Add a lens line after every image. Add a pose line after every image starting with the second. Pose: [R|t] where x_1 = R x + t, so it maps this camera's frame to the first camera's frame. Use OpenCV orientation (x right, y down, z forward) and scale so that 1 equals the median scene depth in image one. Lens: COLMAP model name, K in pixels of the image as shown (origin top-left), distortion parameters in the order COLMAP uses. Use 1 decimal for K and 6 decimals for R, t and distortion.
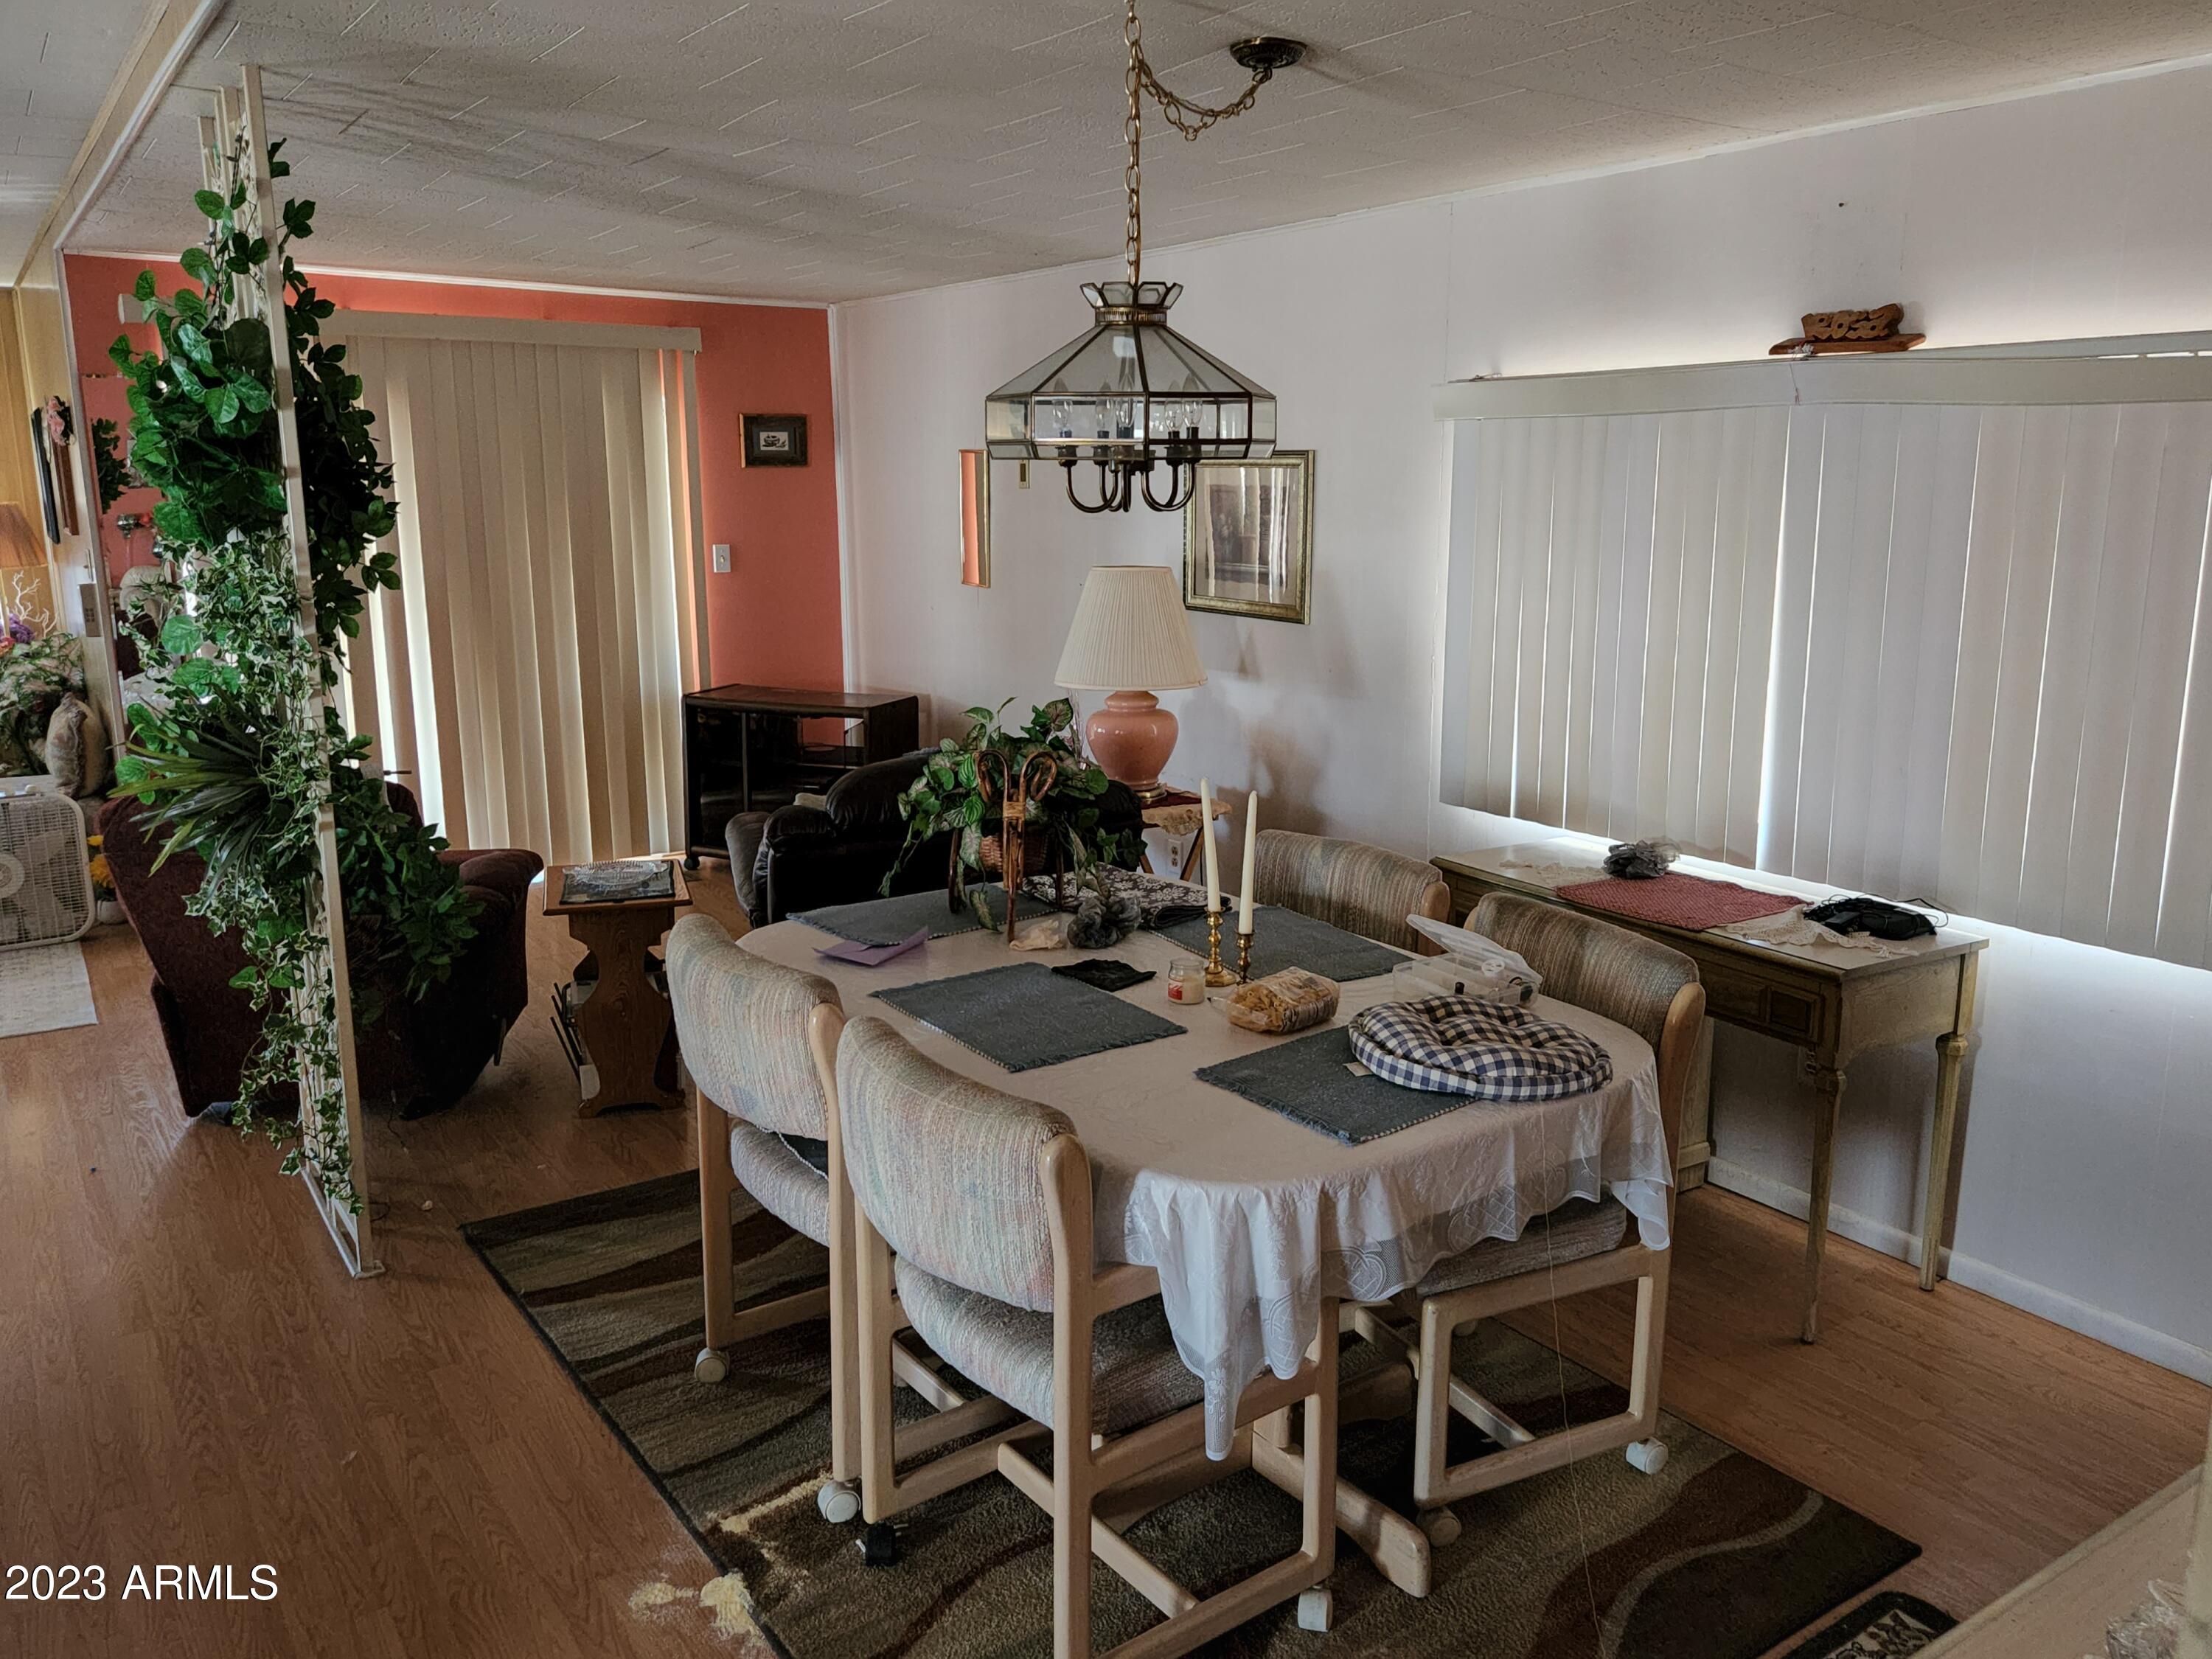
lens RADIAL K [[1694.1, 0, 1106.8], [0, 1694.1, 811.2], [0, 0, 1]] dist [0.011363, 0.005140]
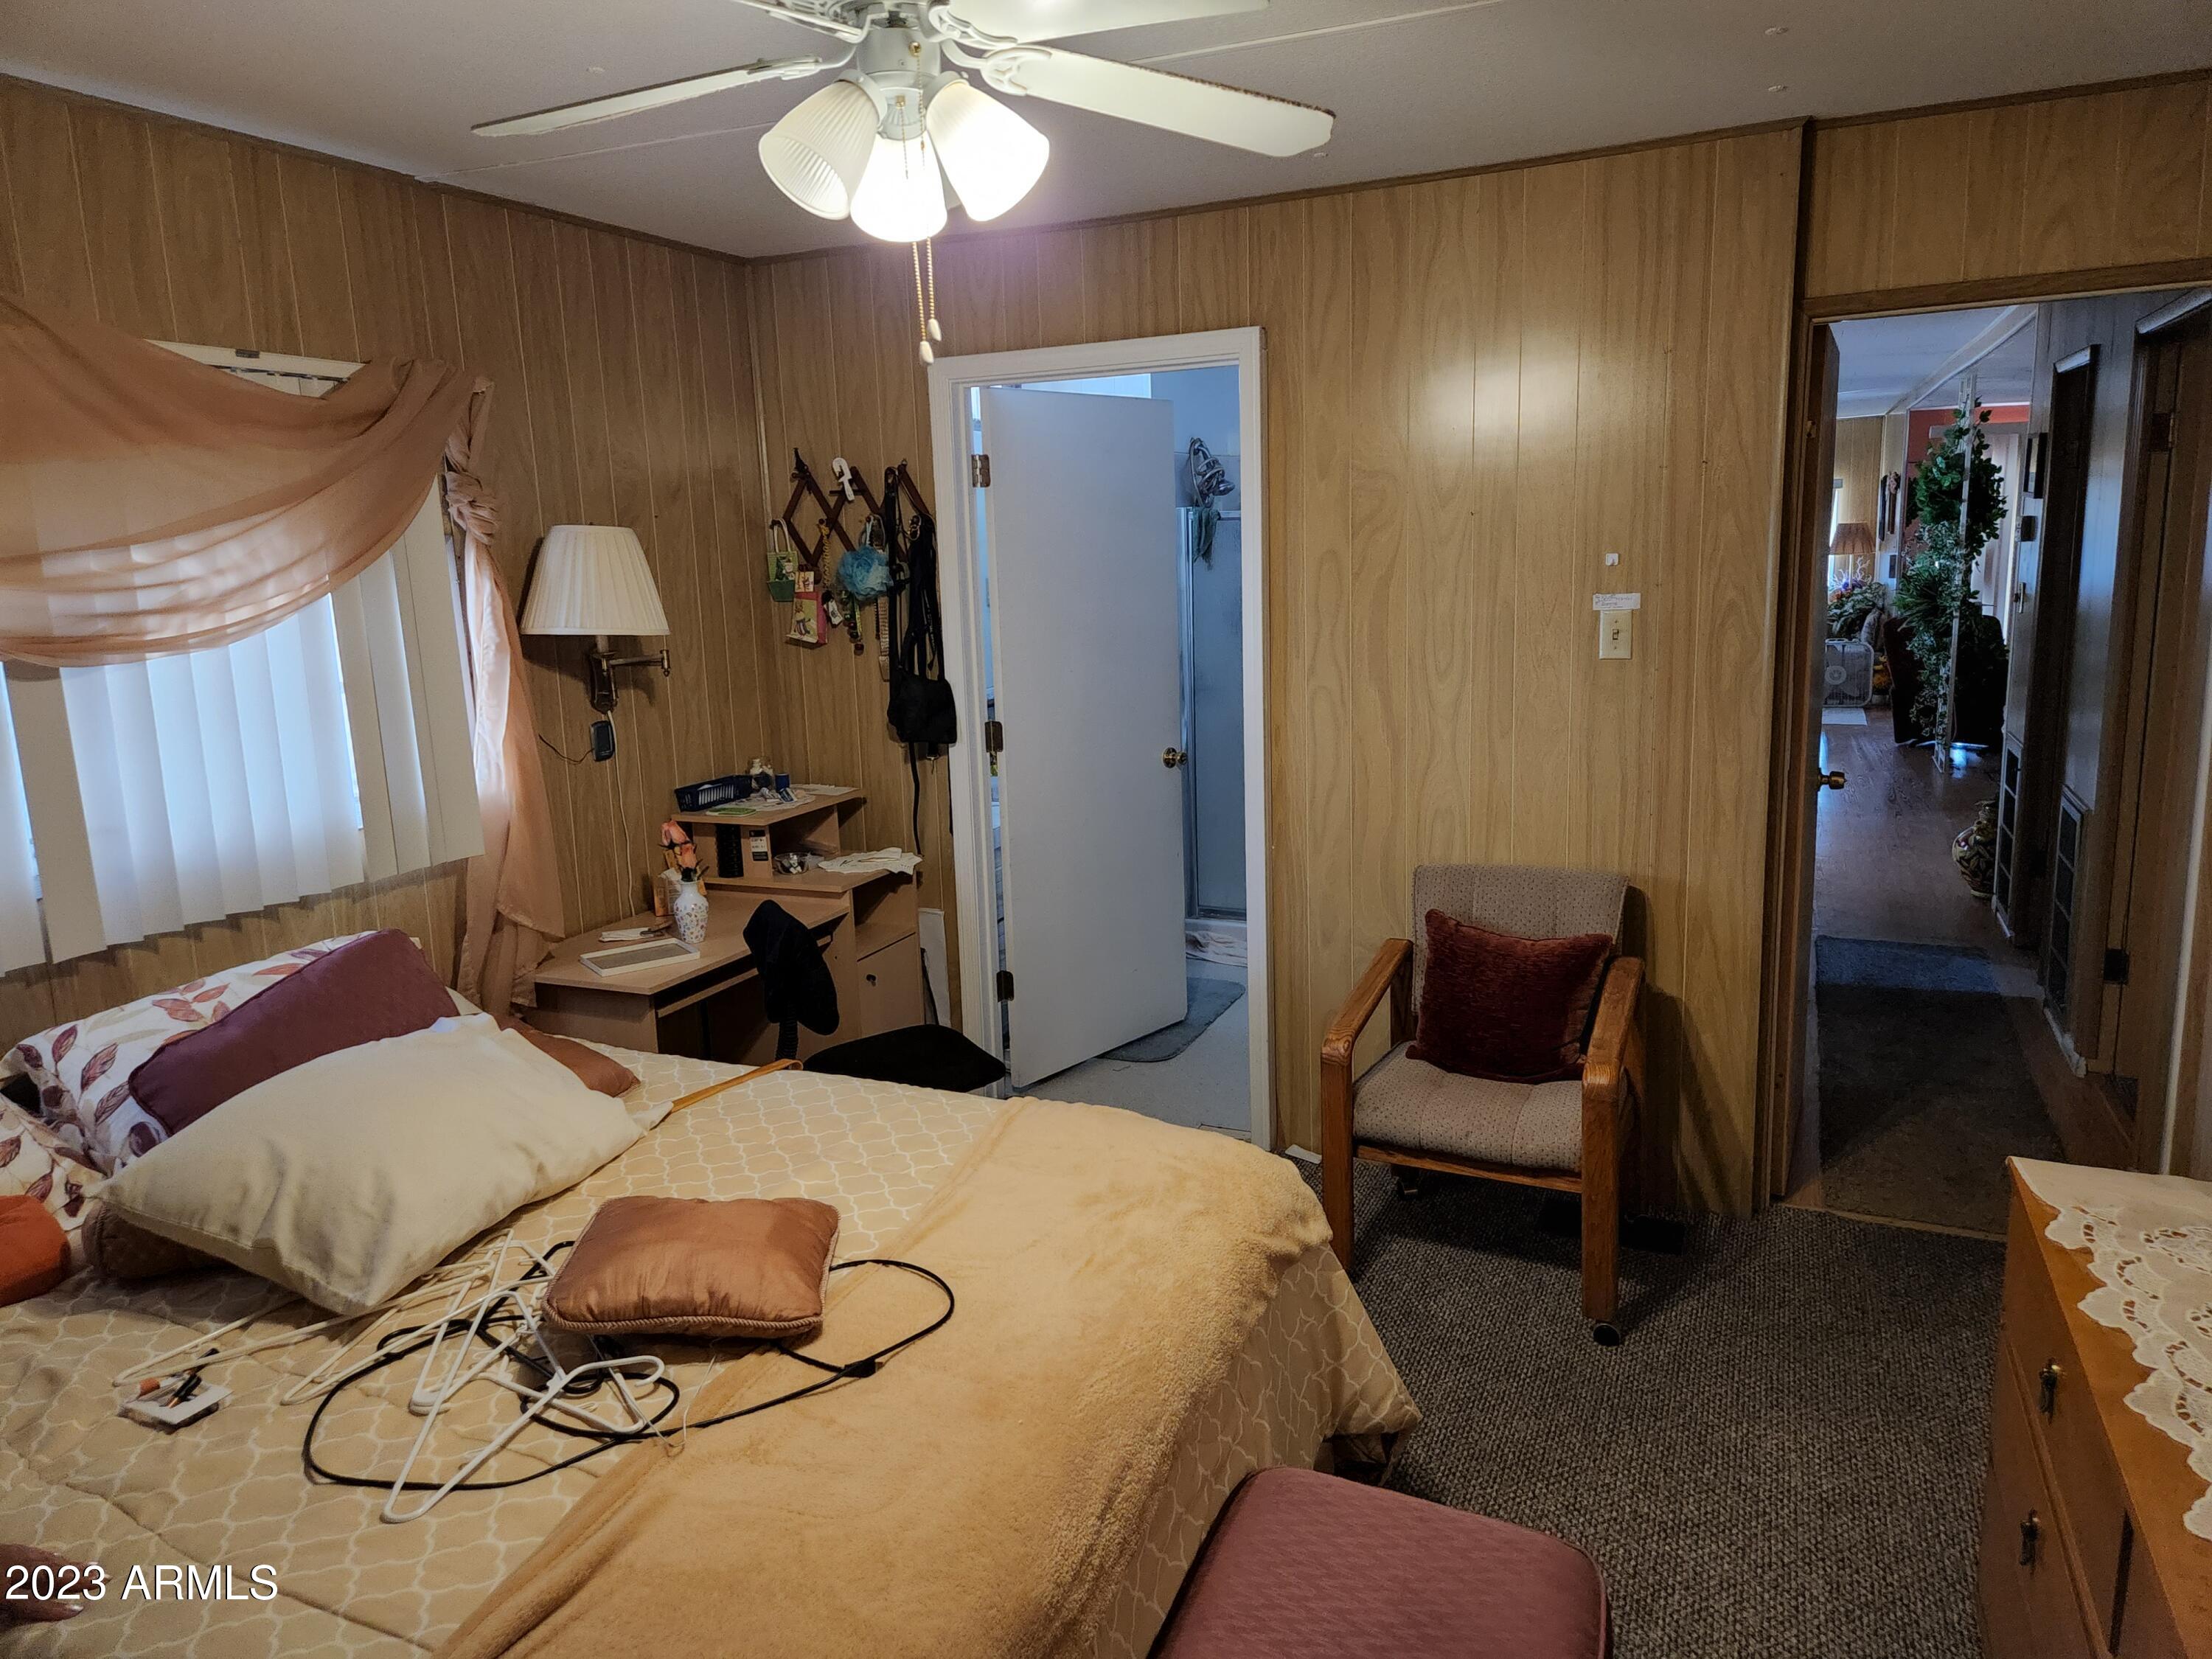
lens RADIAL K [[1476.3, 0, 1098.4], [0, 1476.3, 825.2], [0, 0, 1]] dist [0.007437, -0.006087]
pose [[0.521474, 0.144151, -0.841002, 0.976915], [-0.131168, 0.987454, 0.087920, 0.329885], [0.843125, 0.064465, 0.533840, -1.613745]]
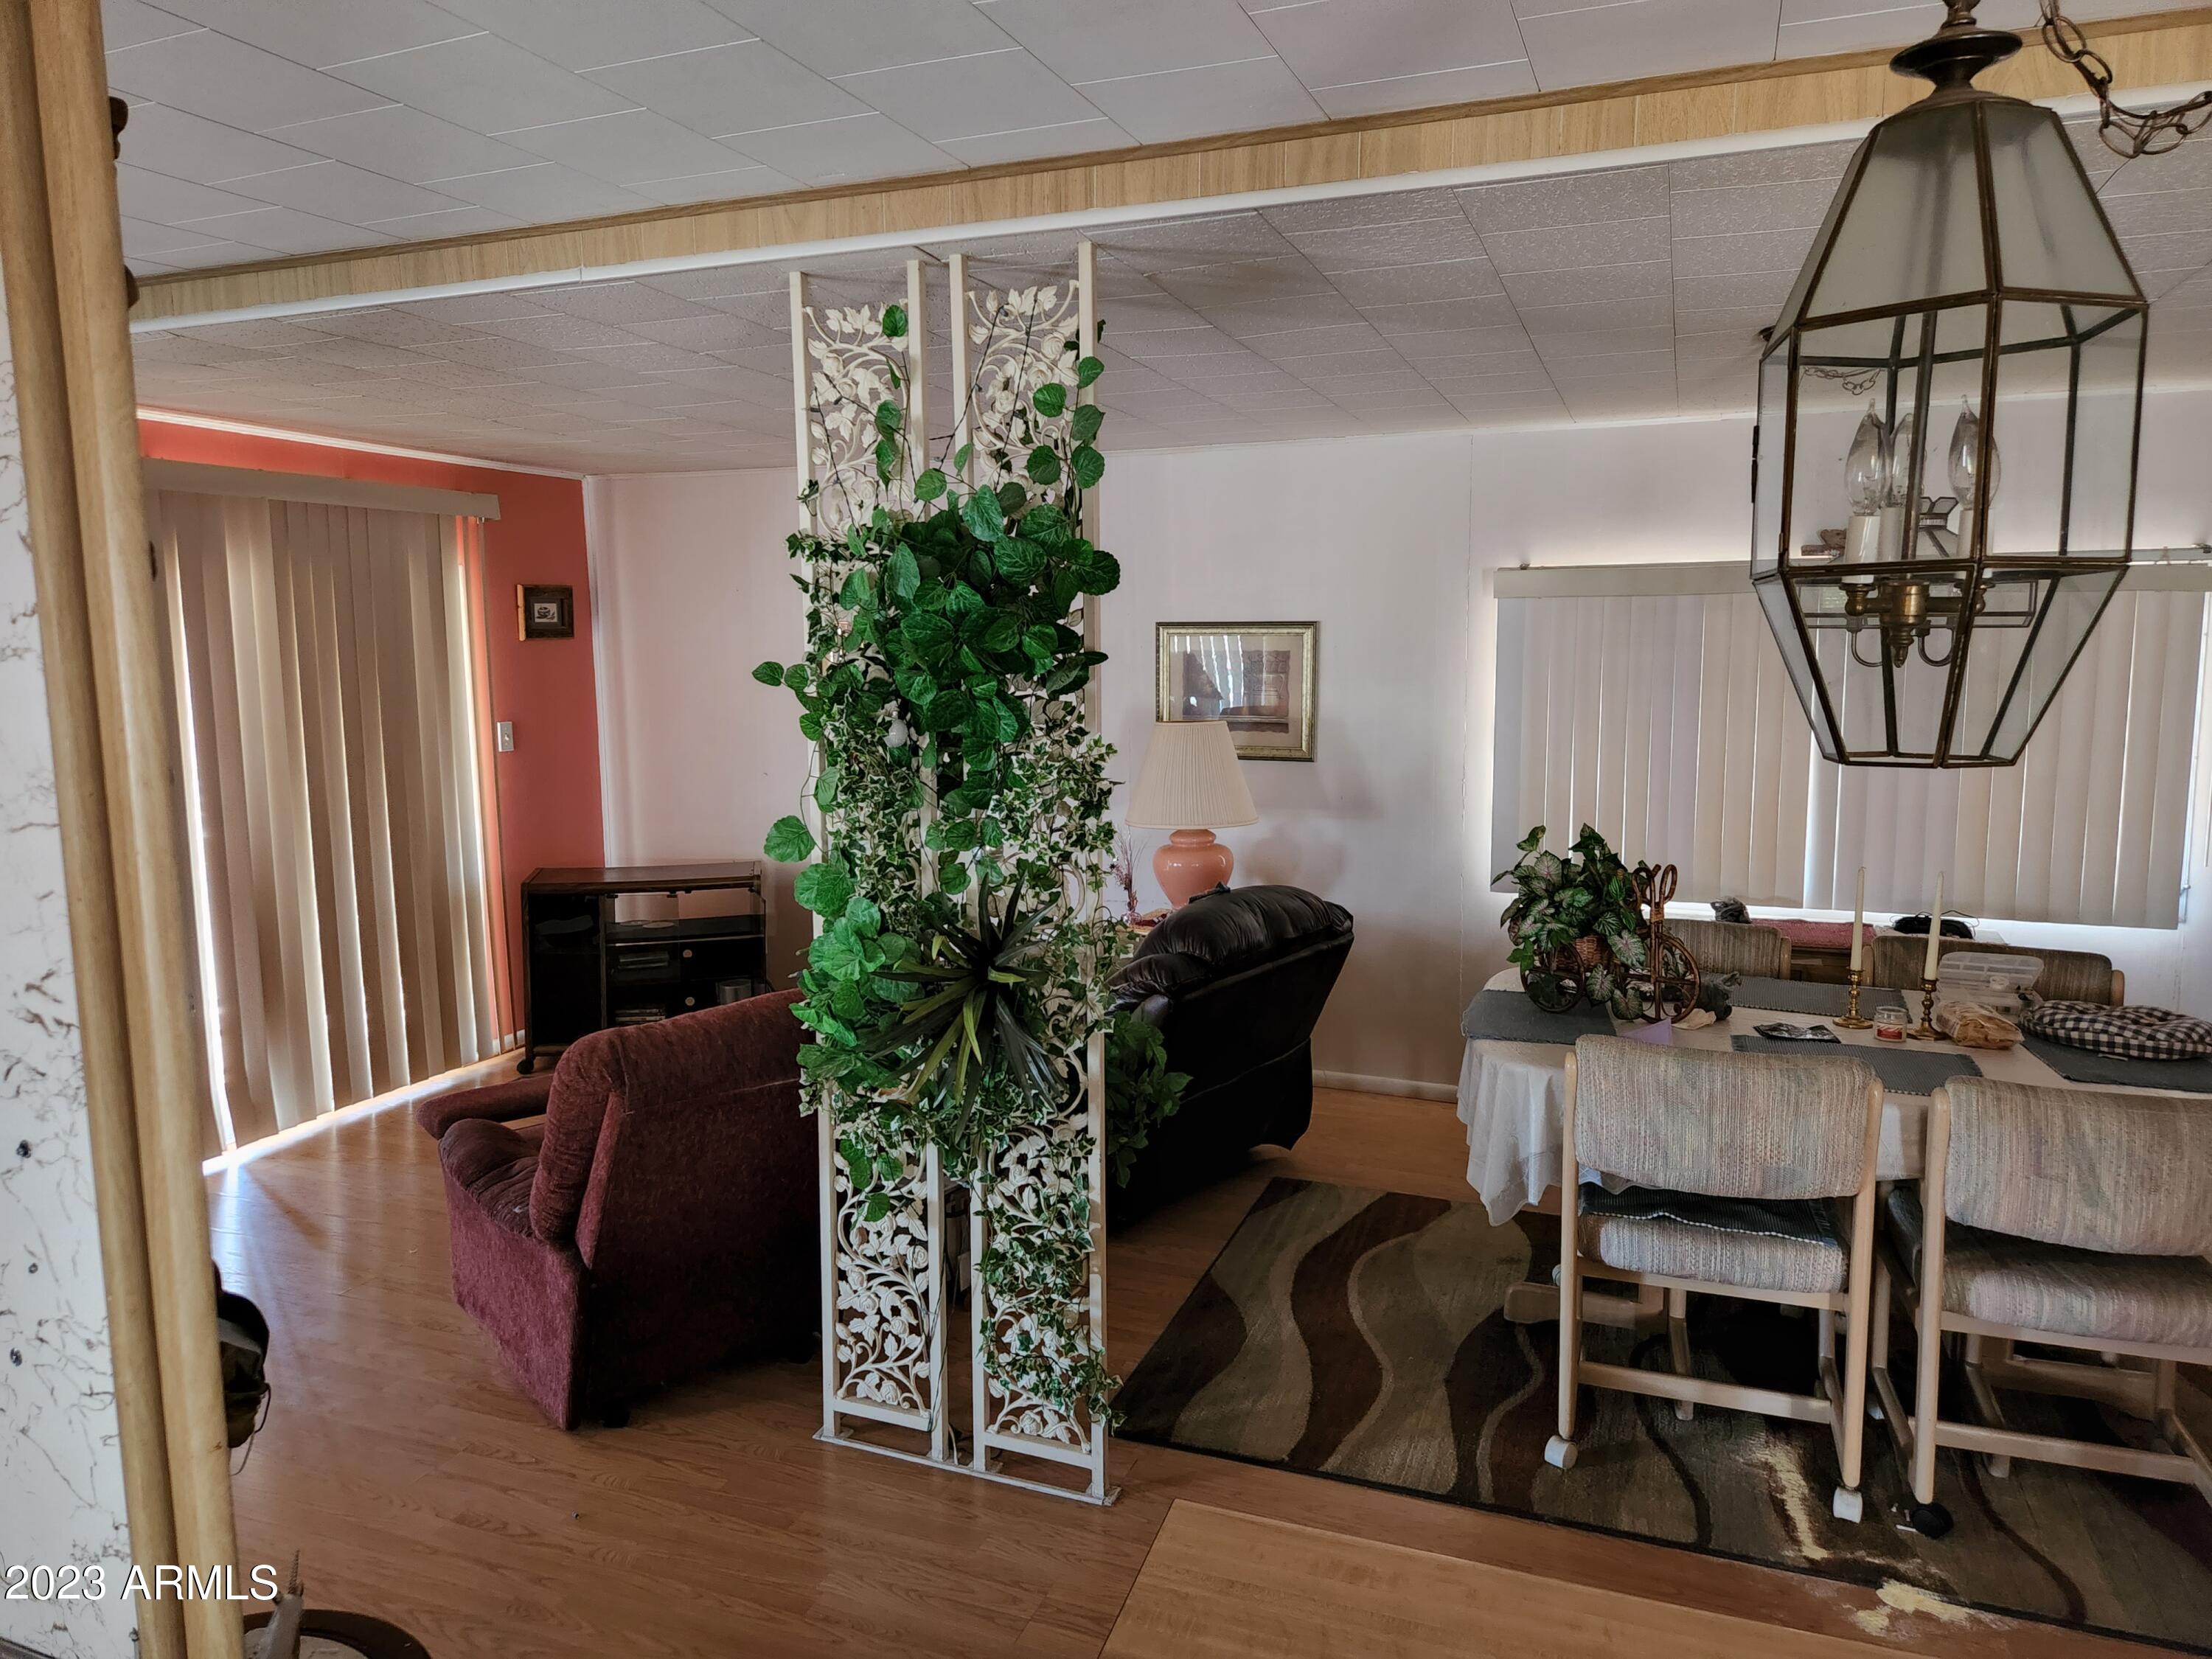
lens RADIAL K [[1476.3, 0, 1101.6], [0, 1476.3, 832.1], [0, 0, 1]] dist [0.007437, -0.006087]
pose [[0.831127, -0.079822, 0.550324, -0.440496], [0.117146, 0.992568, -0.032952, -0.032573], [-0.543603, 0.091855, 0.834301, 0.151224]]
